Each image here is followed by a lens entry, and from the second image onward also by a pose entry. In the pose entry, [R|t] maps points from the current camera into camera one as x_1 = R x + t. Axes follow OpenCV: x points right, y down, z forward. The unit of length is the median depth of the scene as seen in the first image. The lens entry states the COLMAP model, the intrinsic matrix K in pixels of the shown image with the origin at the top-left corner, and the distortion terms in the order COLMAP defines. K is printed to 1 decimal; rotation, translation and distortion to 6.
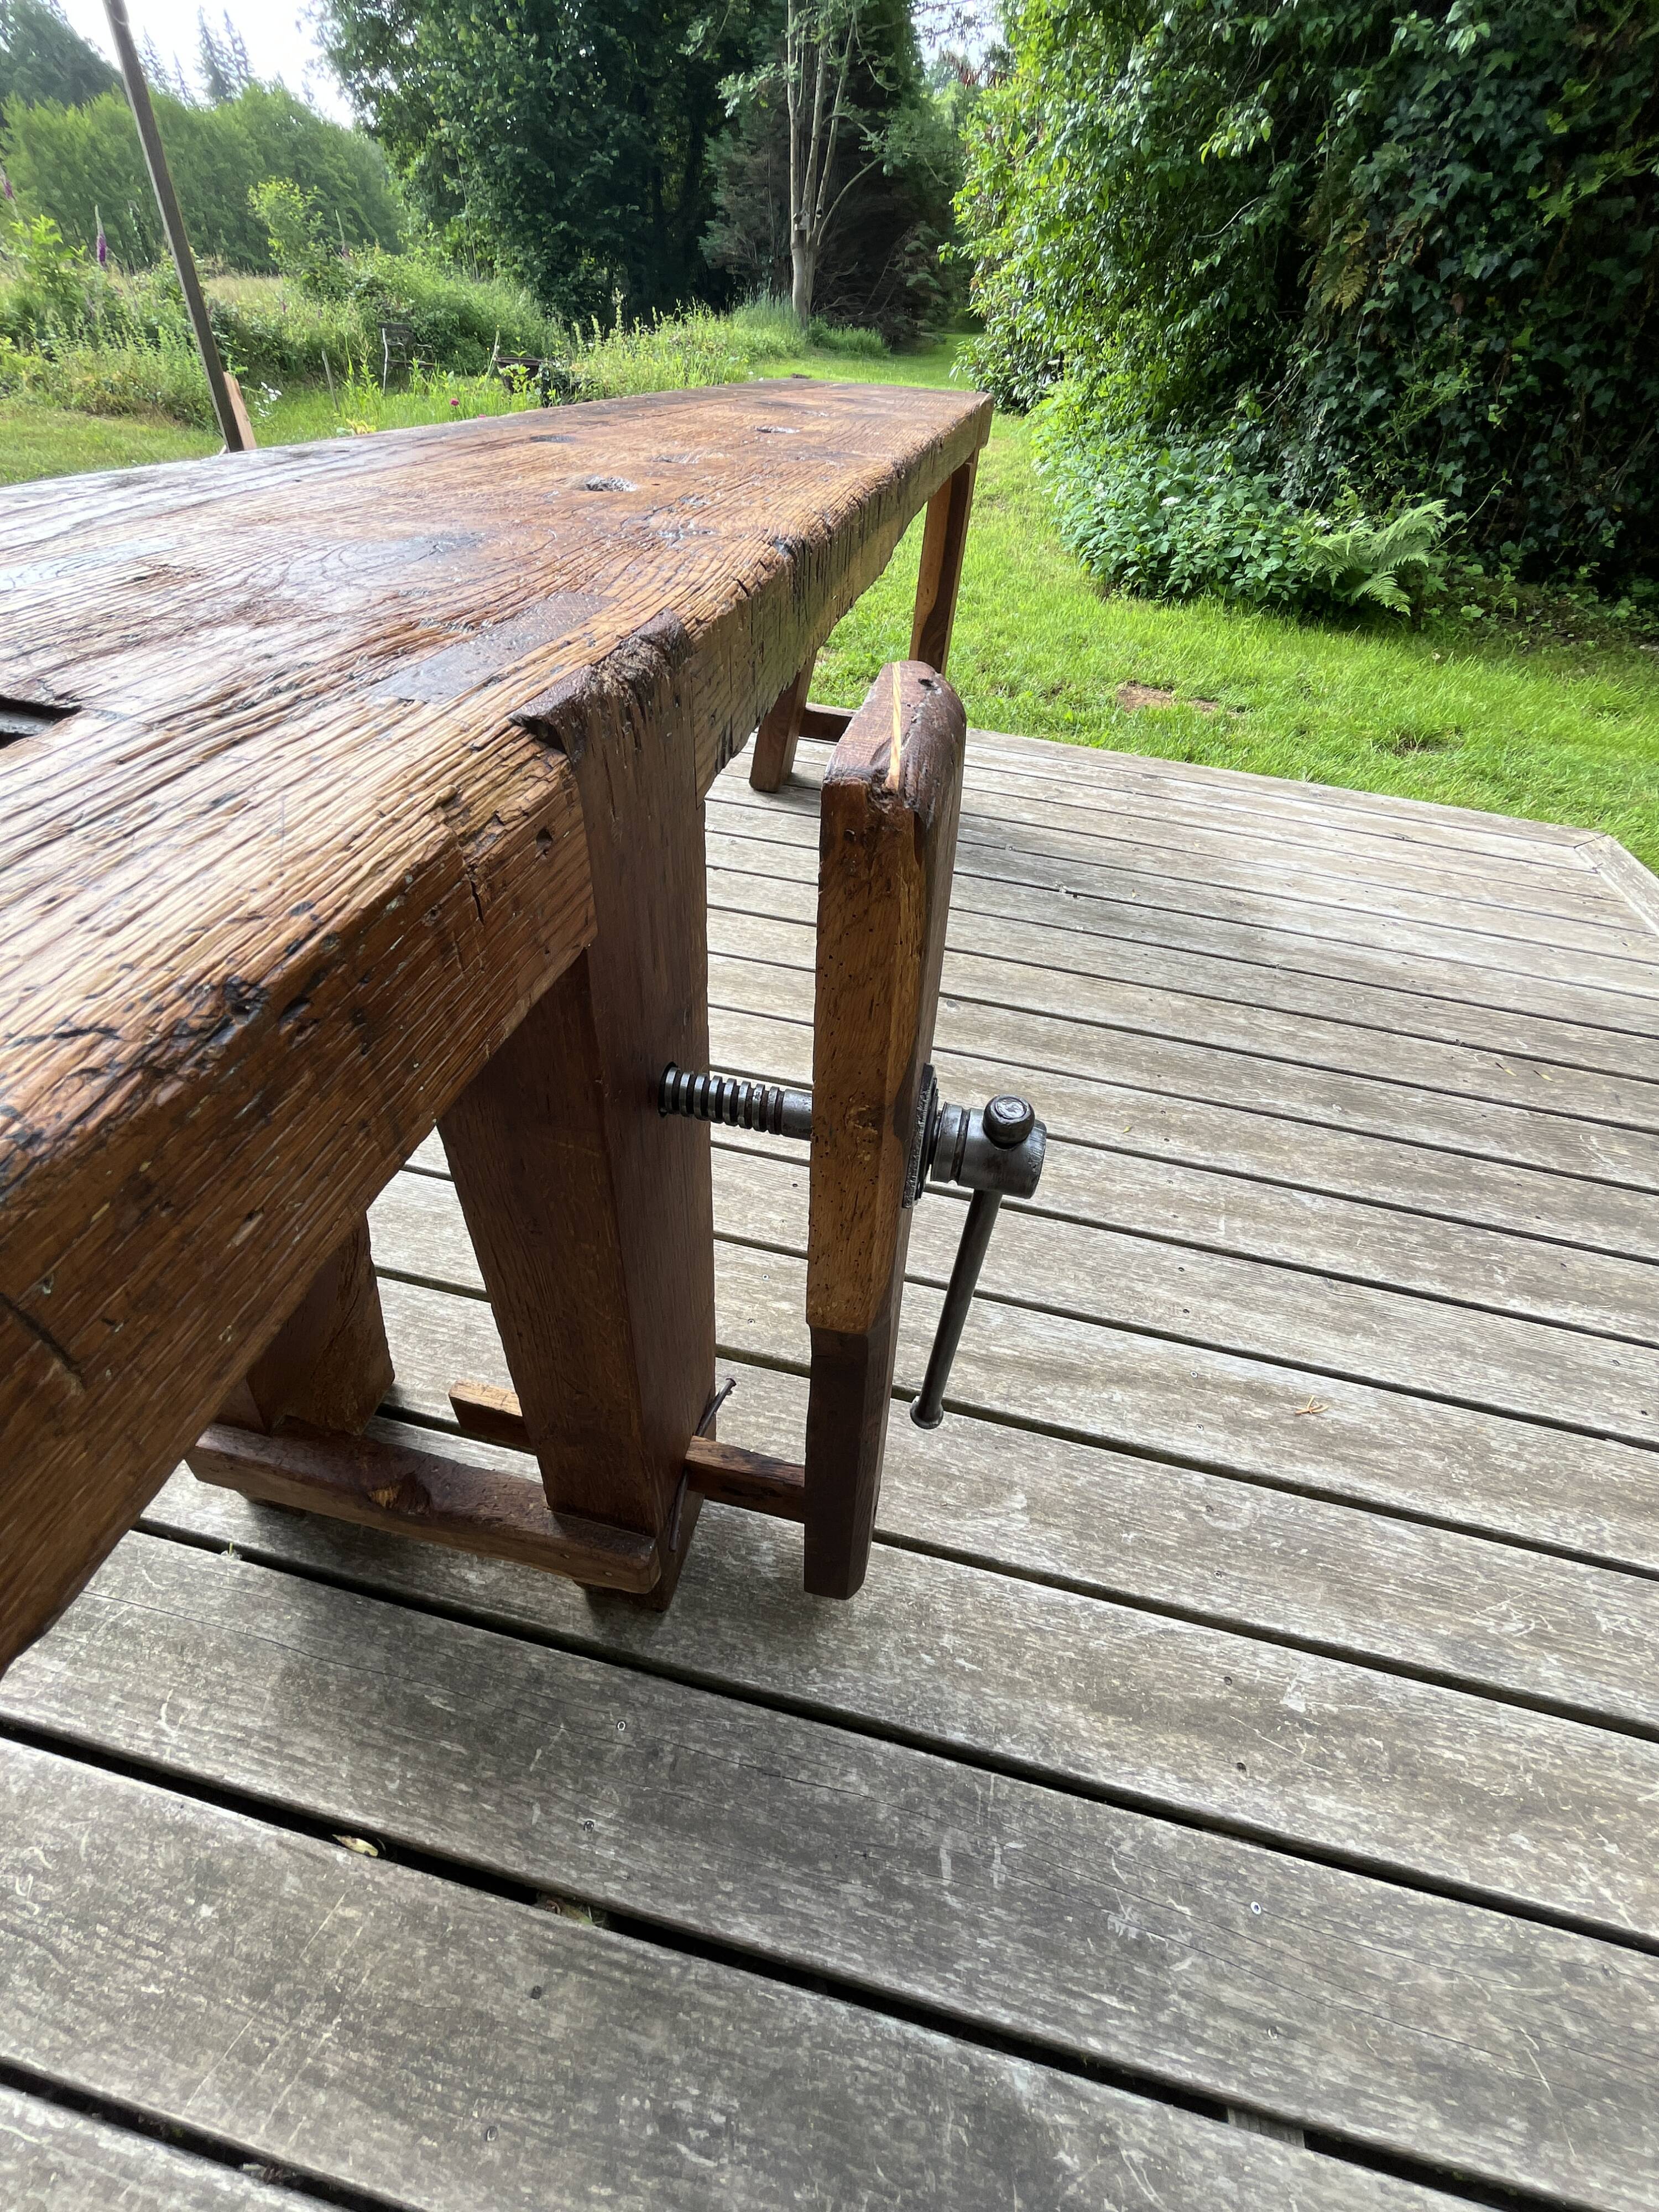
lens RADIAL K [[903.4, 0, 819.5], [0, 903.4, 1100.8], [0, 0, 1]] dist [-0.000362, -0.001574]
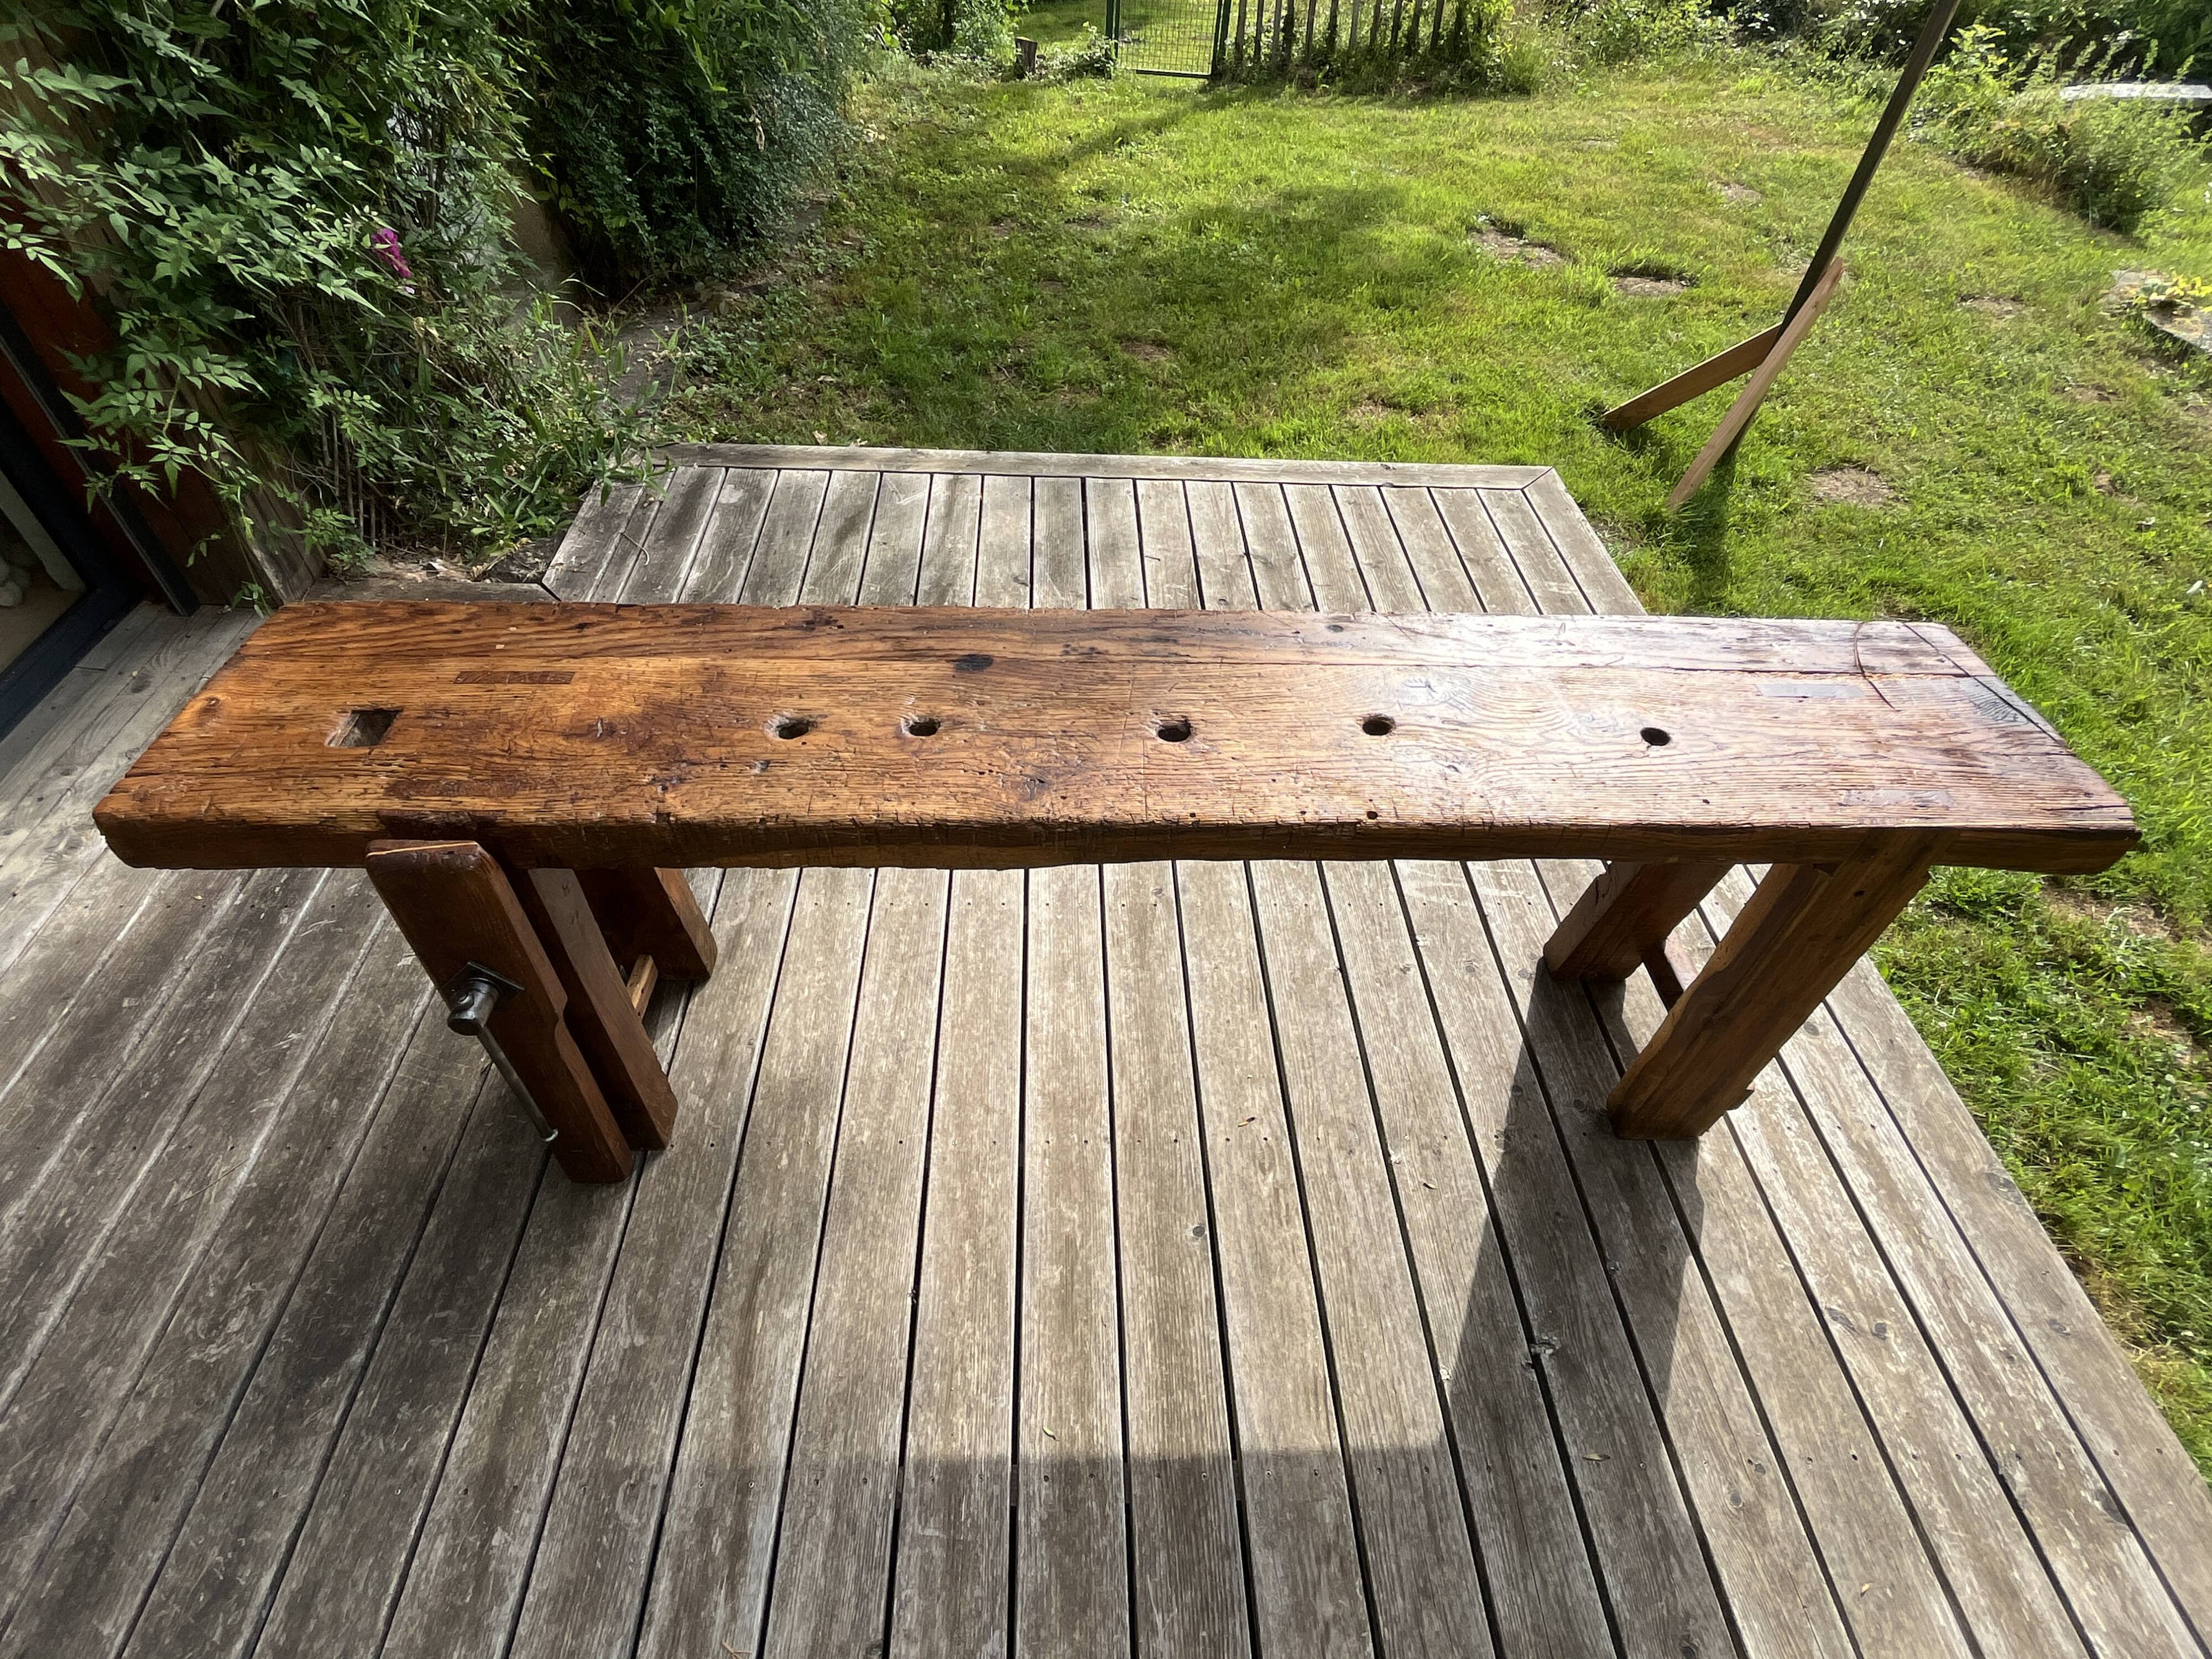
lens RADIAL K [[1090.3, 0, 1092.2], [0, 1090.3, 834.0], [0, 0, 1]] dist [-0.005523, -0.000140]
pose [[0.237044, 0.650471, -0.721594, 0.484893], [-0.652123, 0.657093, 0.378106, -0.532558], [0.720101, 0.380940, 0.579947, 0.080793]]
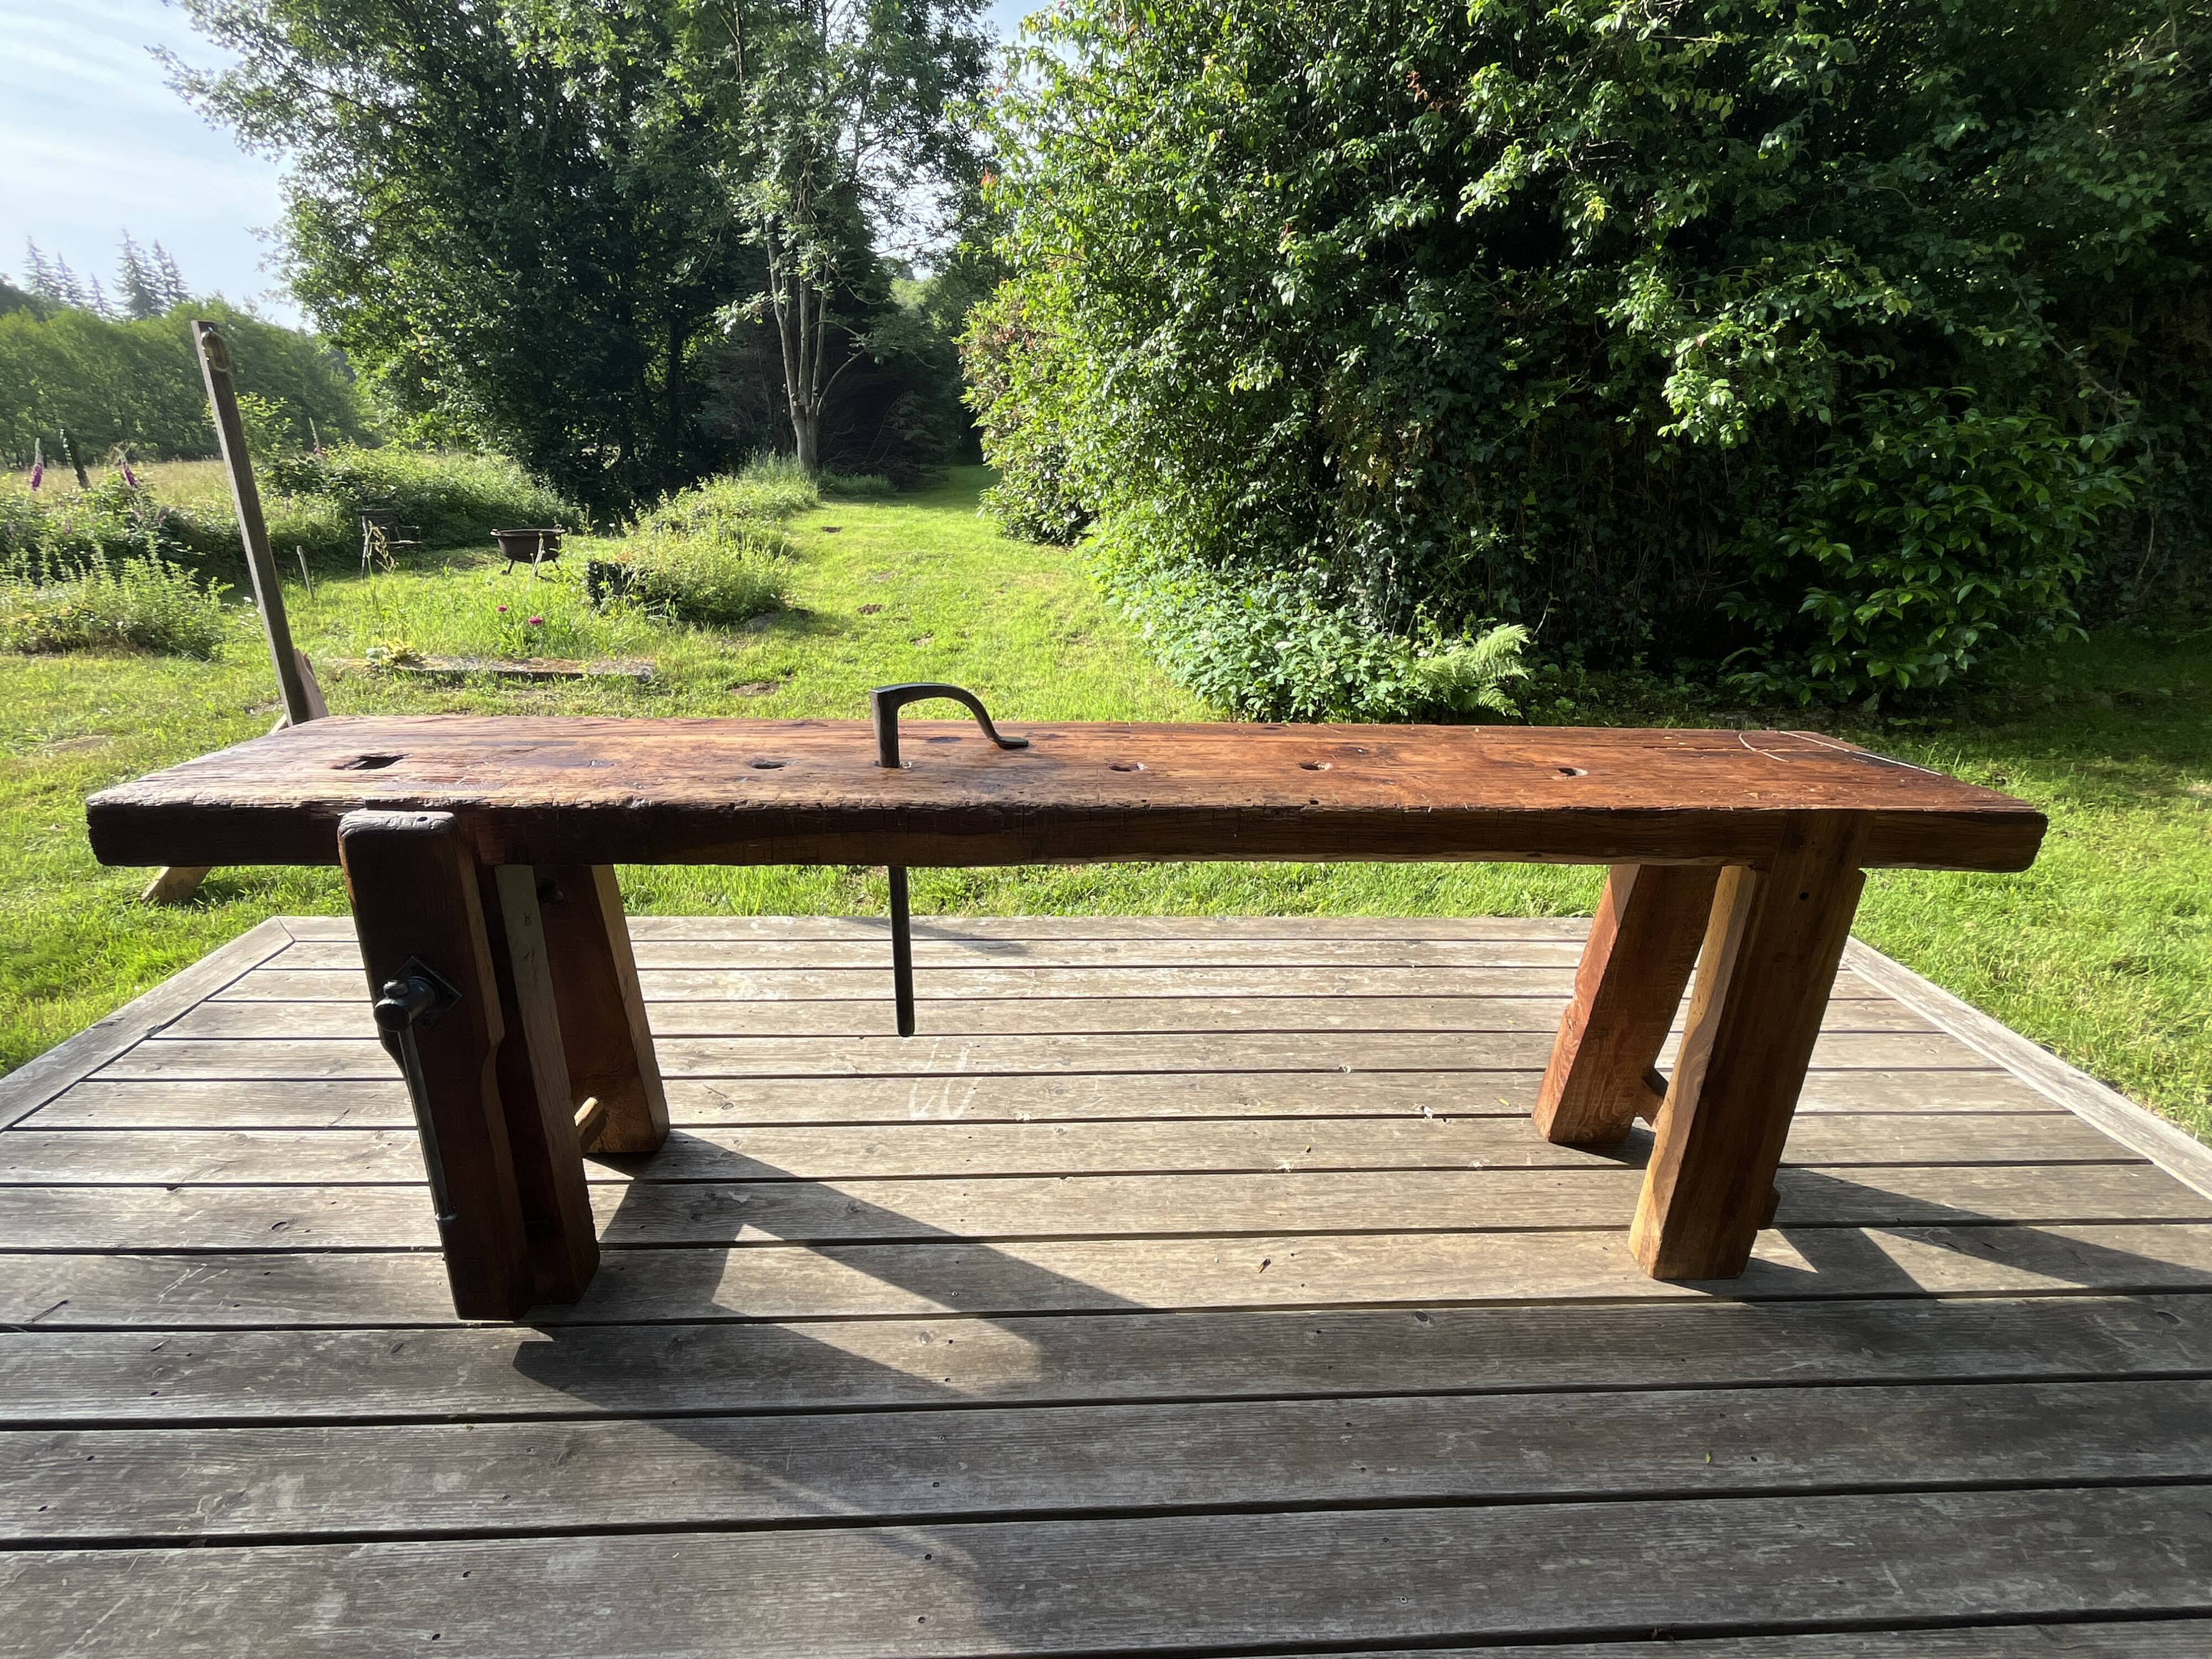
lens RADIAL K [[1054.2, 0, 1090.1], [0, 1054.2, 830.1], [0, 0, 1]] dist [-0.003468, -0.000557]
pose [[0.965474, -0.141014, 0.219032, -0.225324], [0.209470, 0.920103, -0.330958, -0.193406], [-0.154862, 0.365412, 0.917873, -0.023532]]
